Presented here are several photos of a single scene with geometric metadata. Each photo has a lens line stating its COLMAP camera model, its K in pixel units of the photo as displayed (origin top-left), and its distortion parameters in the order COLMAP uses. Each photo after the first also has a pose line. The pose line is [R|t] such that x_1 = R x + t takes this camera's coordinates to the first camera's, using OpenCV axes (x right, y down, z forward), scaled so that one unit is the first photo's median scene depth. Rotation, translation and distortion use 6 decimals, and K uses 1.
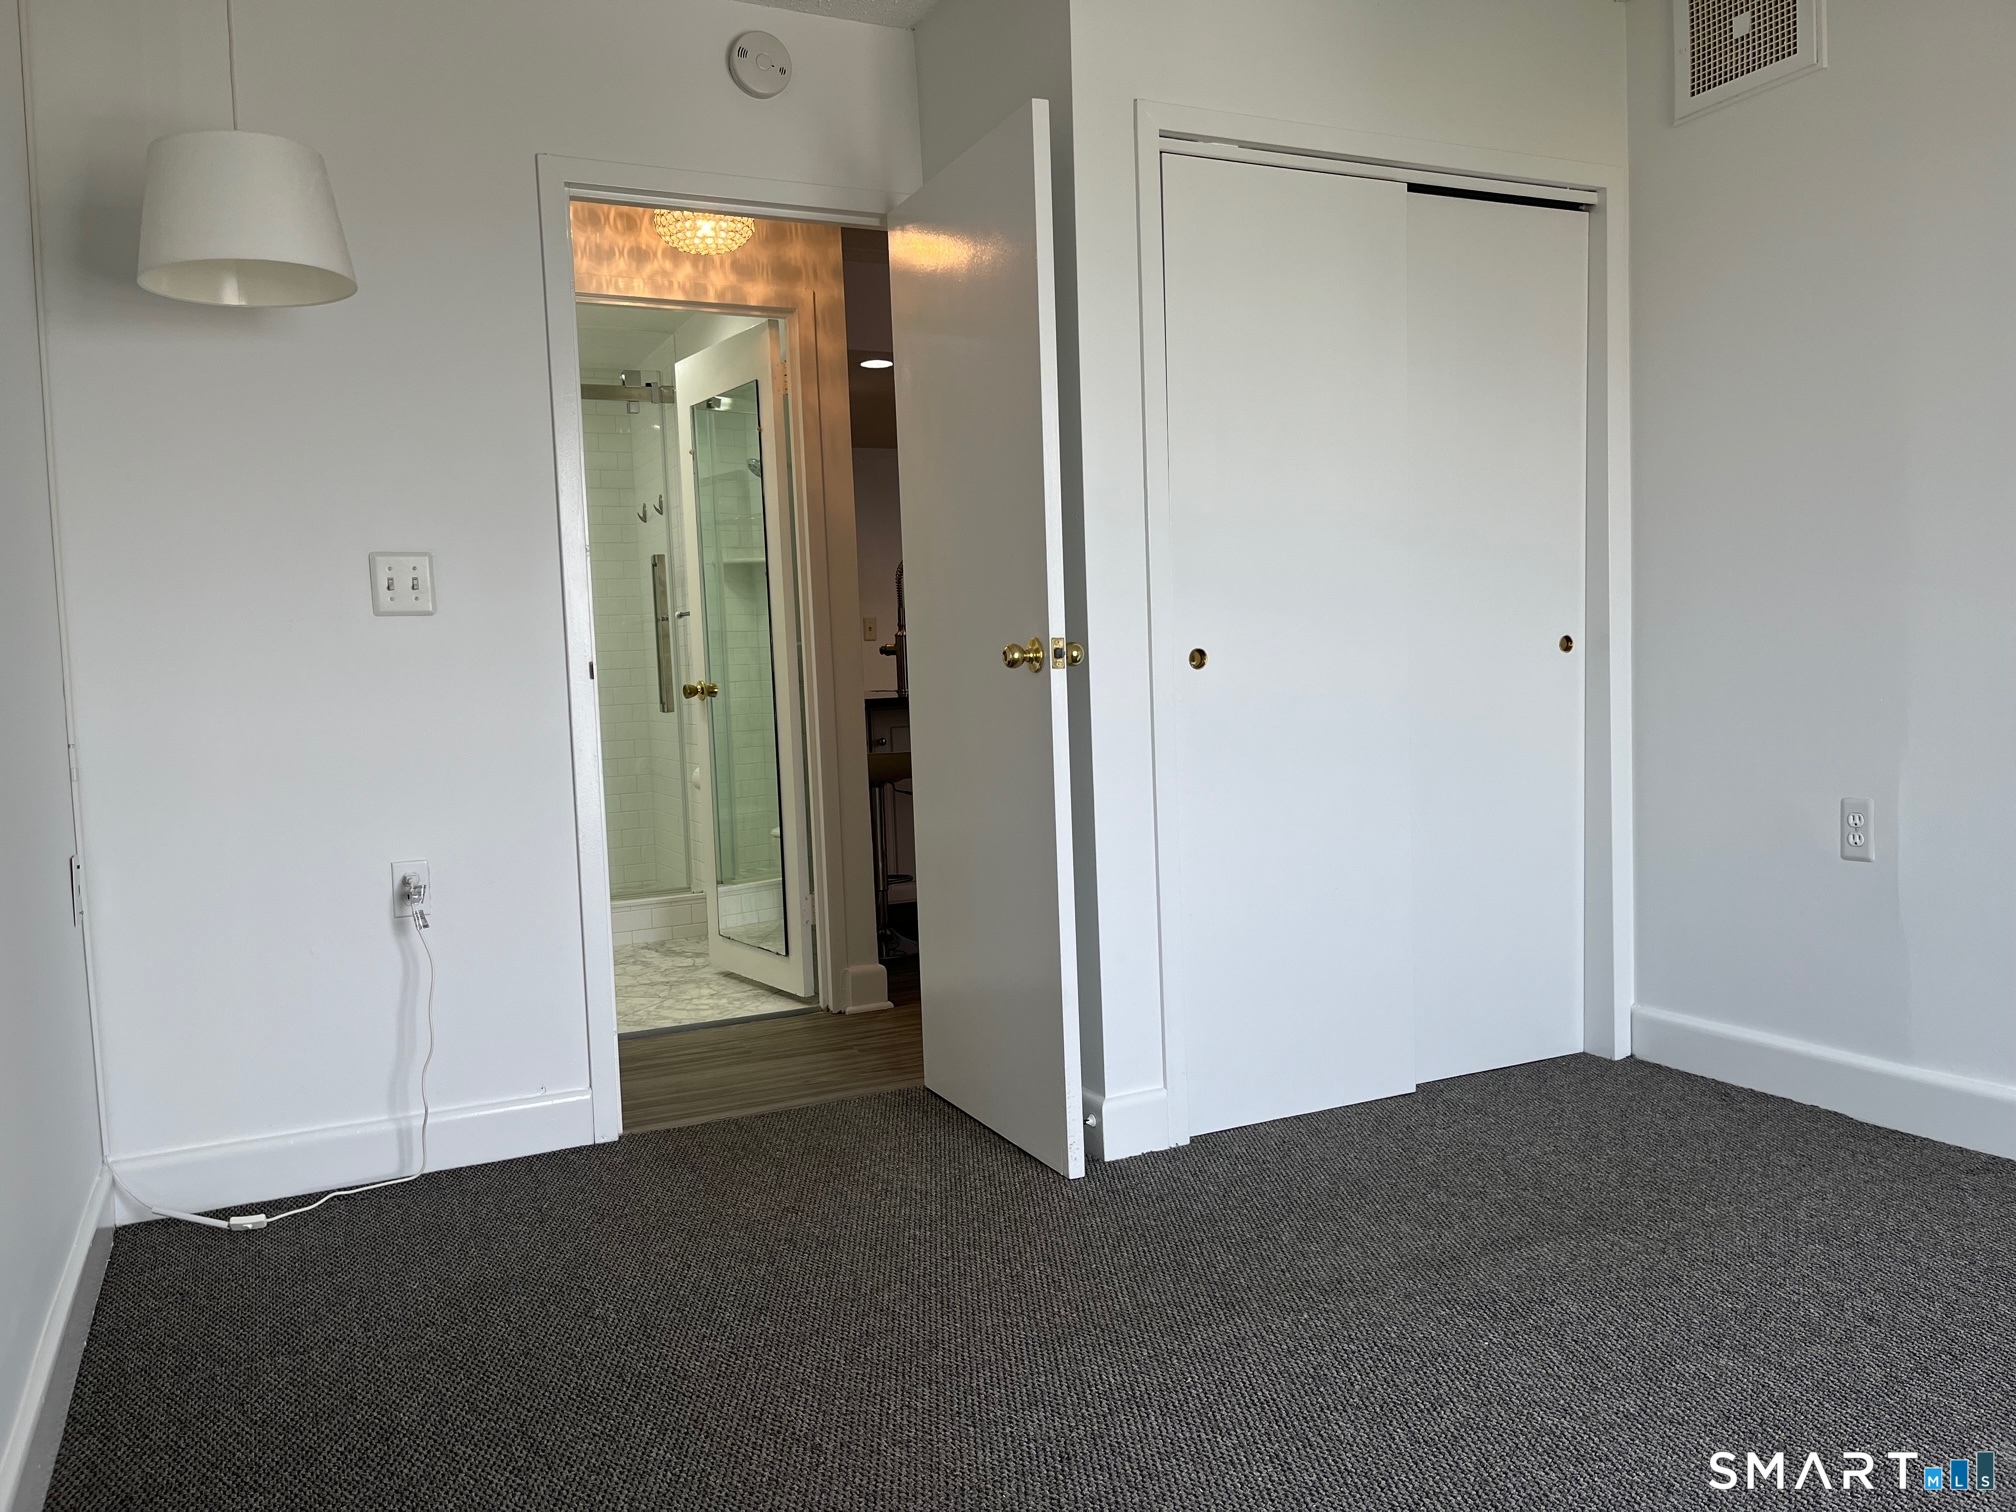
lens RADIAL K [[1510.9, 0, 1004.4], [0, 1510.9, 758.4], [0, 0, 1]] dist [0.038009, -0.031185]
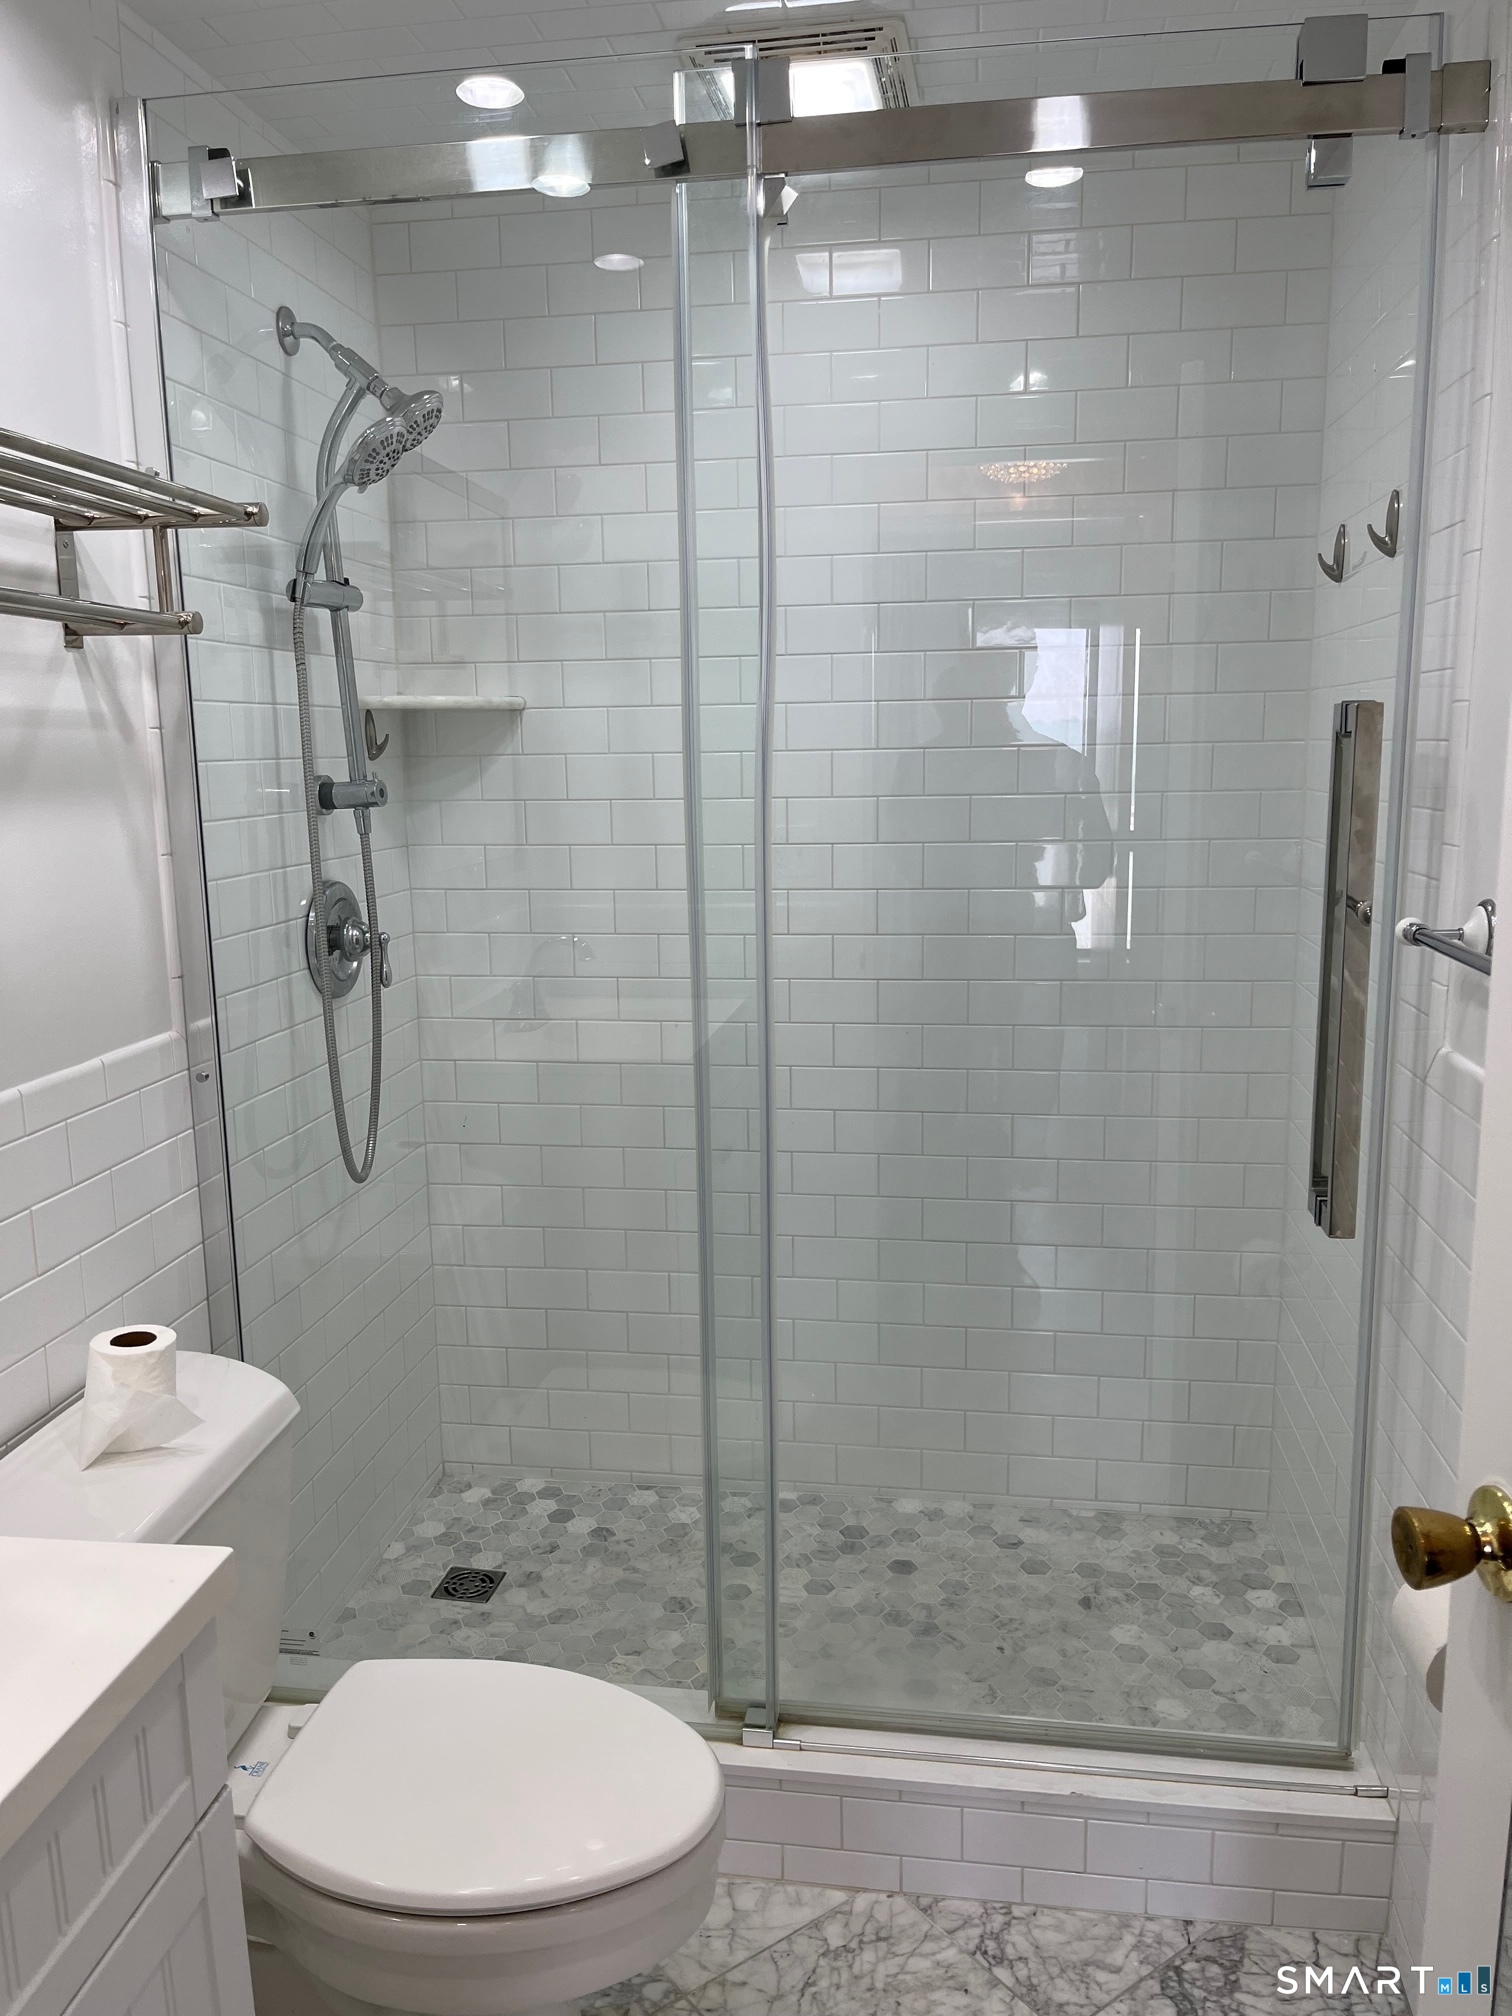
lens RADIAL K [[1510.9, 0, 751.9], [0, 1510.9, 1009.8], [0, 0, 1]] dist [0.038009, -0.031185]
pose [[0.819038, 0.126943, -0.559520, -0.153547], [-0.052894, 0.987769, 0.146677, -0.112709], [0.571297, -0.090539, 0.815735, 0.690700]]
